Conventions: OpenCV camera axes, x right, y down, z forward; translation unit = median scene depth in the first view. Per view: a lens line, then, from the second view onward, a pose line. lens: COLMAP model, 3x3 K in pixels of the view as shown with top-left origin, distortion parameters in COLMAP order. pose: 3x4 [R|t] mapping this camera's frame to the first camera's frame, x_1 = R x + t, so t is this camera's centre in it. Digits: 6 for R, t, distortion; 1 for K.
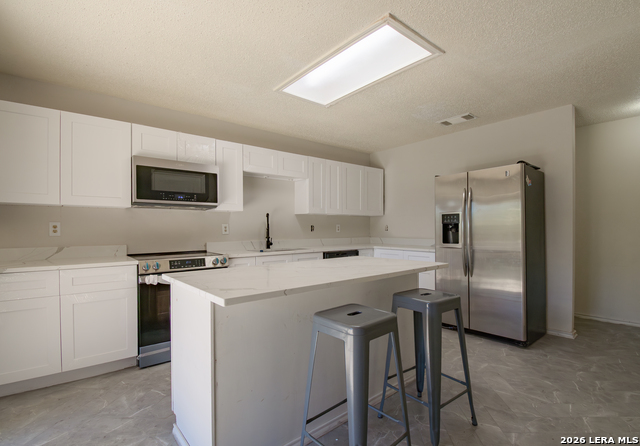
lens RADIAL K [[314.0, 0, 323.4], [0, 314.0, 226.3], [0, 0, 1]] dist [0.016527, -0.007312]
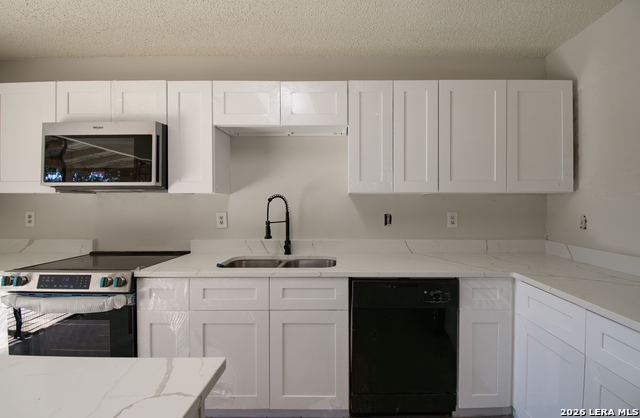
lens RADIAL K [[292.3, 0, 339.4], [0, 292.3, 199.0], [0, 0, 1]] dist [-0.010449, -0.000286]
pose [[0.767363, -0.006522, -0.641179, 0.319837], [0.001090, 0.999960, -0.008867, -0.035667], [0.641212, 0.006106, 0.767340, 0.827889]]
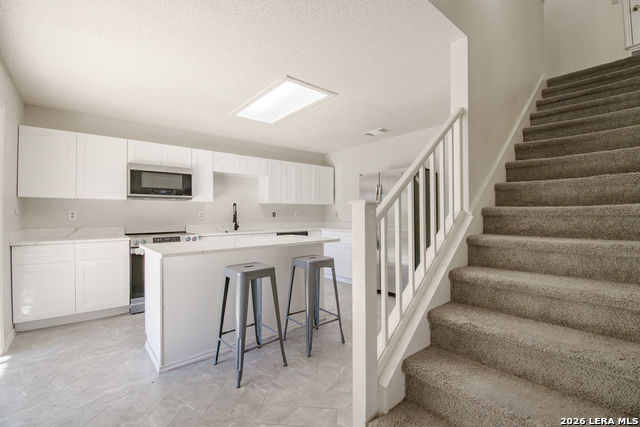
lens RADIAL K [[288.1, 0, 319.5], [0, 288.1, 209.1], [0, 0, 1]] dist [-0.002460, 0.001786]
pose [[0.999981, -0.002332, -0.005755, 0.226132], [0.002250, 0.999895, -0.014311, 0.001691], [0.005787, 0.014298, 0.999881, -0.240476]]
